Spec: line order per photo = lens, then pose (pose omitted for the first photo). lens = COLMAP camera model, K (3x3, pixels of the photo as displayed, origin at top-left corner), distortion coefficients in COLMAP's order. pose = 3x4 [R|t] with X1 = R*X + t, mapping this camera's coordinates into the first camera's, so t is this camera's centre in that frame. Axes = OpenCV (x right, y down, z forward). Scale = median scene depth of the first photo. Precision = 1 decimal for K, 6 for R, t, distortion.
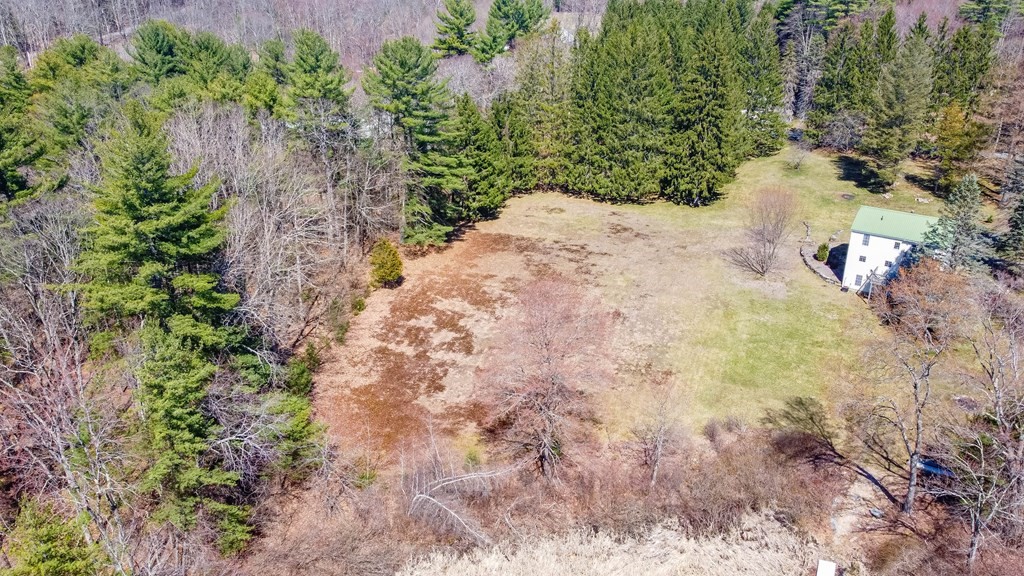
lens RADIAL K [[771.8, 0, 514.3], [0, 771.8, 287.4], [0, 0, 1]] dist [0.002593, -0.011786]
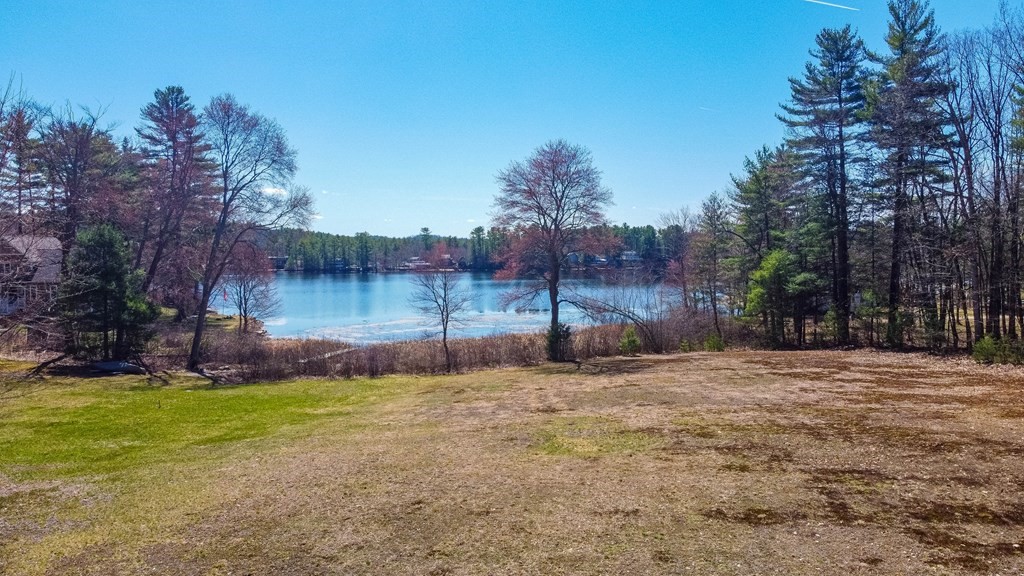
lens RADIAL K [[771.8, 0, 512.6], [0, 771.8, 289.0], [0, 0, 1]] dist [0.002593, -0.011786]
pose [[-0.969446, 0.013229, -0.244946, 0.258812], [-0.095366, 0.899670, 0.426027, -0.189557], [0.226006, 0.436369, -0.870921, 1.393865]]
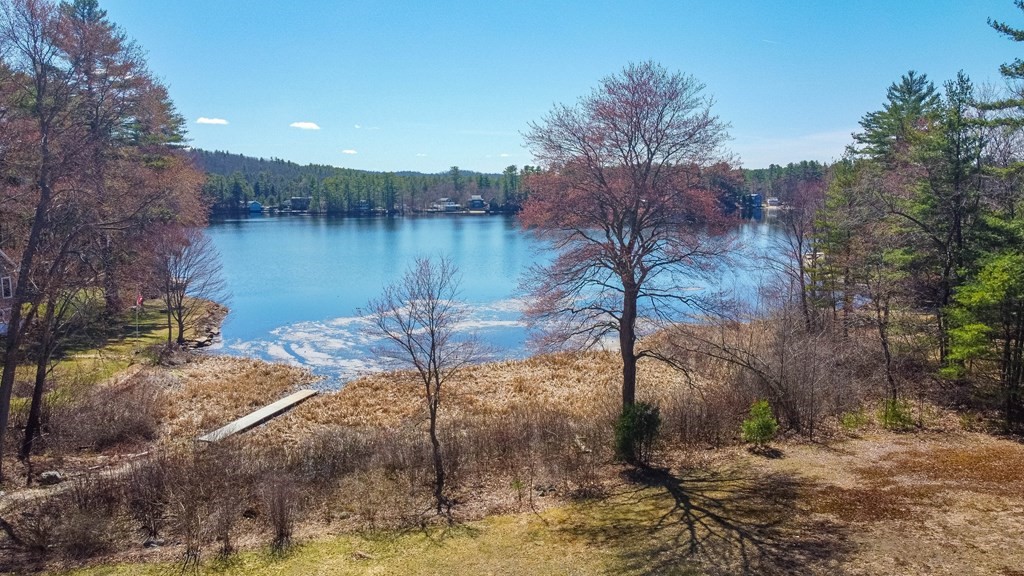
lens RADIAL K [[771.8, 0, 513.9], [0, 771.8, 287.6], [0, 0, 1]] dist [0.002593, -0.011786]
pose [[-0.978928, 0.029286, -0.202096, 0.180858], [-0.077880, 0.861322, 0.502055, -0.101739], [0.188773, 0.507215, -0.840891, 1.076294]]
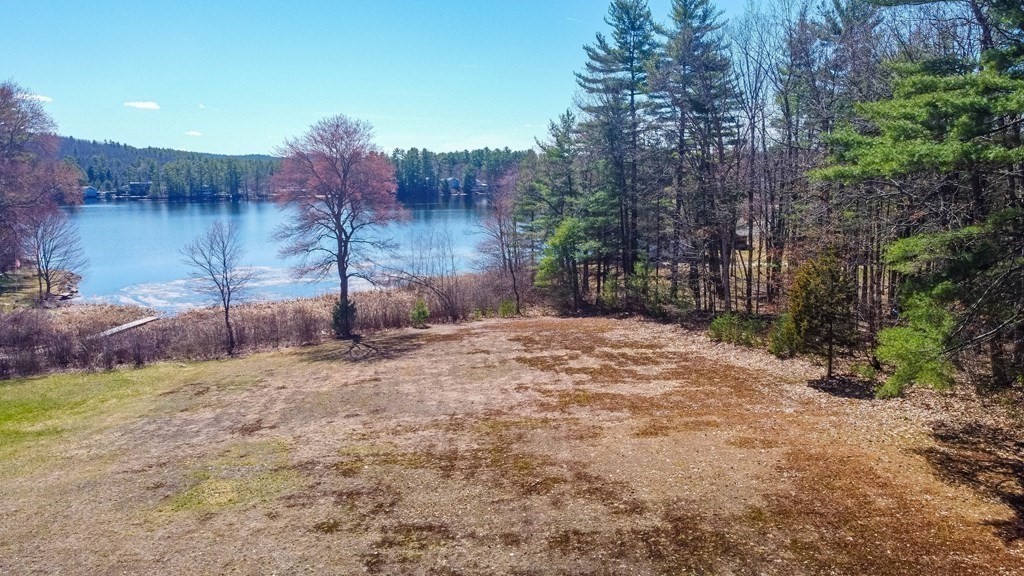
lens RADIAL K [[771.8, 0, 510.6], [0, 771.8, 285.9], [0, 0, 1]] dist [0.002593, -0.011786]
pose [[-0.927579, 0.057730, -0.369141, 0.161401], [-0.145158, 0.854696, 0.498420, -0.255117], [0.344277, 0.515908, -0.784418, 1.408583]]
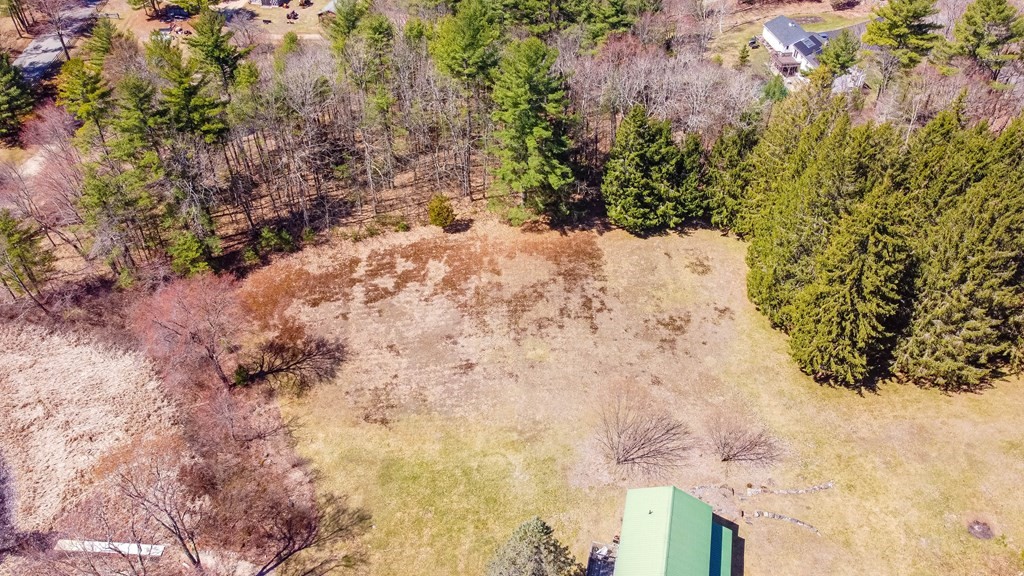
lens RADIAL K [[771.8, 0, 512.0], [0, 771.8, 289.7], [0, 0, 1]] dist [0.002593, -0.011786]
pose [[0.370392, 0.602990, -0.706550, 0.906429], [-0.376034, 0.792872, 0.479533, -0.625015], [0.849357, 0.088072, 0.520419, 0.523893]]
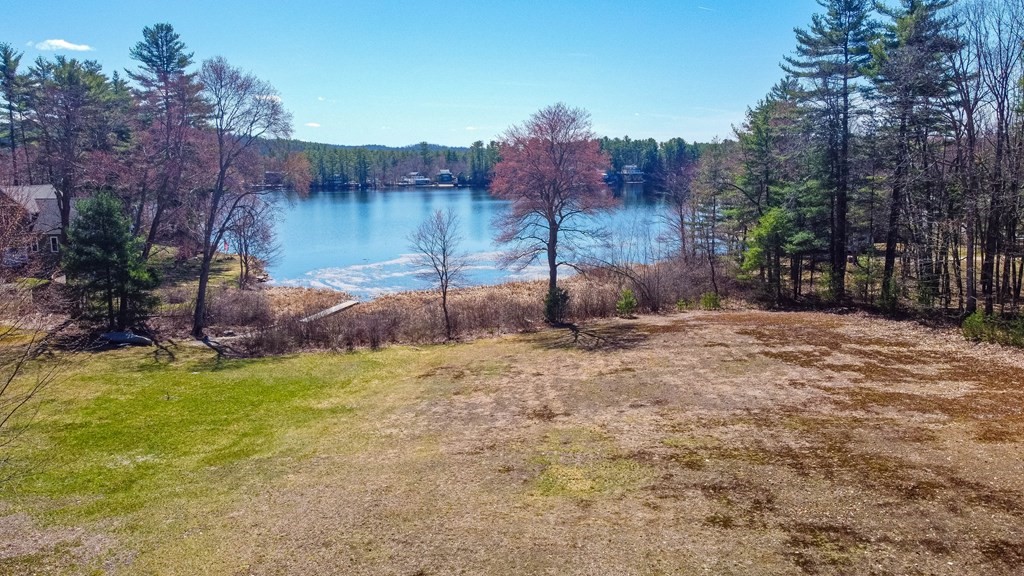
lens RADIAL K [[771.8, 0, 512.7], [0, 771.8, 286.6], [0, 0, 1]] dist [0.002593, -0.011786]
pose [[-0.969407, 0.043790, -0.241520, 0.257331], [-0.092959, 0.845167, 0.526357, -0.239464], [0.227174, 0.532706, -0.815240, 1.374130]]
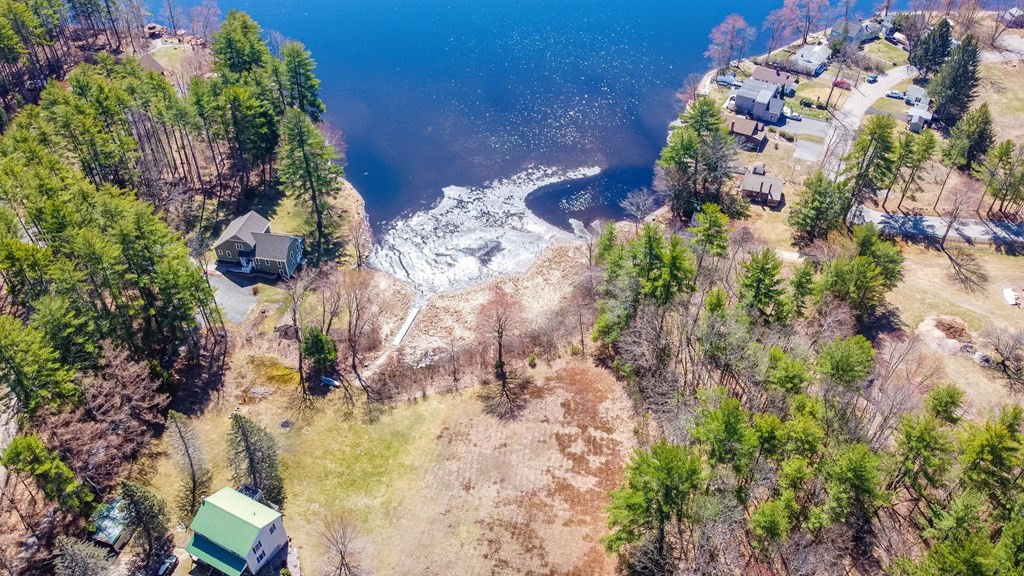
lens RADIAL K [[771.8, 0, 509.9], [0, 771.8, 282.1], [0, 0, 1]] dist [0.002593, -0.011786]
pose [[-0.989910, 0.096460, -0.103797, 0.179352], [-0.053097, 0.426637, 0.902863, -1.525278], [0.131374, 0.899264, -0.417210, 1.358452]]
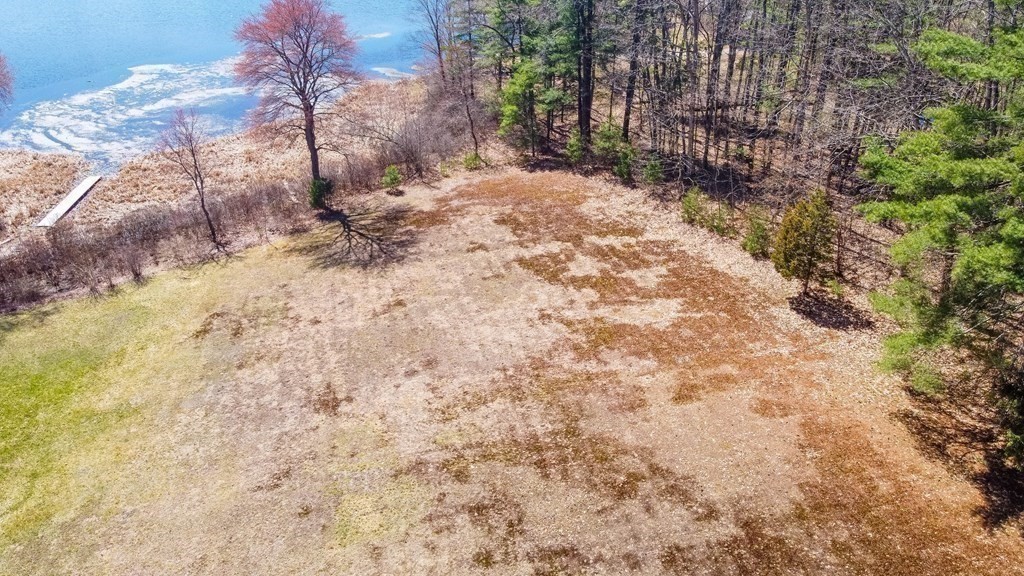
lens RADIAL K [[771.8, 0, 508.0], [0, 771.8, 286.7], [0, 0, 1]] dist [0.002593, -0.011786]
pose [[-0.856015, 0.254031, -0.450229, 0.242005], [-0.207865, 0.628281, 0.749704, -0.376623], [0.473318, 0.735345, -0.485014, 1.298702]]
